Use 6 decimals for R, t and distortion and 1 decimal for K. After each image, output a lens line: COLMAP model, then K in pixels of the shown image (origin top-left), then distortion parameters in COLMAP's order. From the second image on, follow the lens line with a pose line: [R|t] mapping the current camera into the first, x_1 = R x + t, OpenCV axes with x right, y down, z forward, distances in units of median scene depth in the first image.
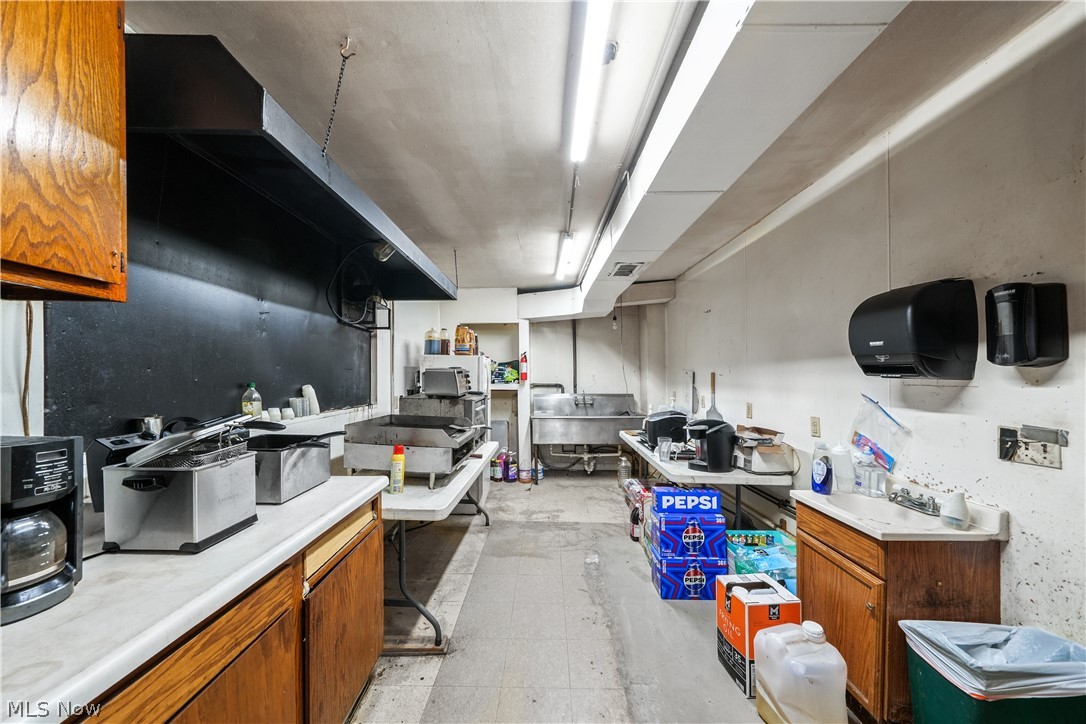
lens RADIAL K [[376.4, 0, 539.3], [0, 376.4, 376.0], [0, 0, 1]] dist [0.007733, -0.000069]
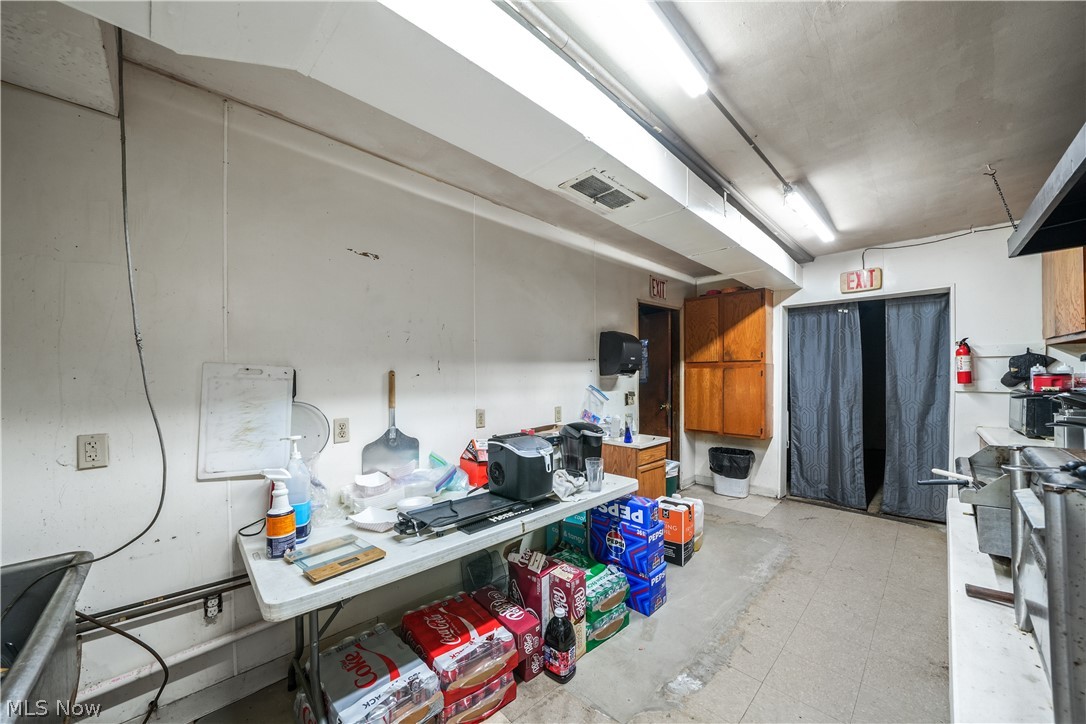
lens RADIAL K [[380.0, 0, 544.5], [0, 380.0, 371.5], [0, 0, 1]] dist [-0.000811, -0.000073]
pose [[-0.708744, 0.010655, 0.705385, -0.147417], [0.008687, 0.999942, -0.006376, -0.004399], [-0.705412, 0.001609, -0.708795, 1.816453]]
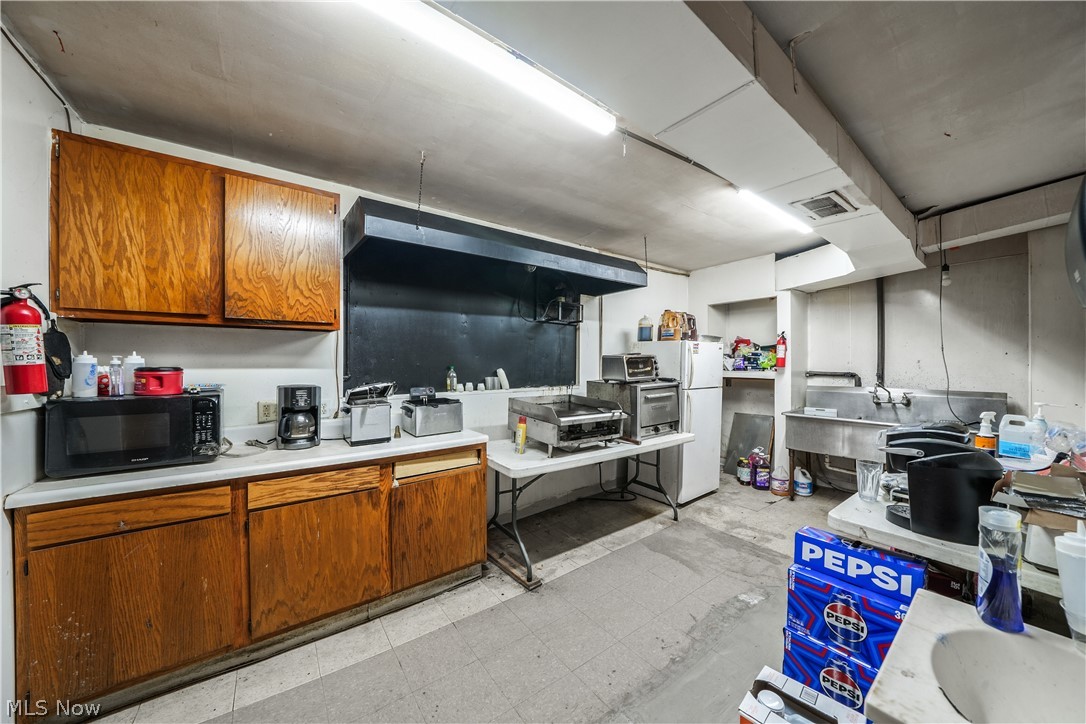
lens RADIAL K [[375.0, 0, 539.6], [0, 375.0, 364.9], [0, 0, 1]] dist [-0.032120, 0.004642]
pose [[0.608544, 0.004272, -0.793509, 0.544540], [0.001330, 0.999979, 0.006404, 0.001269], [0.793519, -0.004952, 0.608525, 0.229393]]
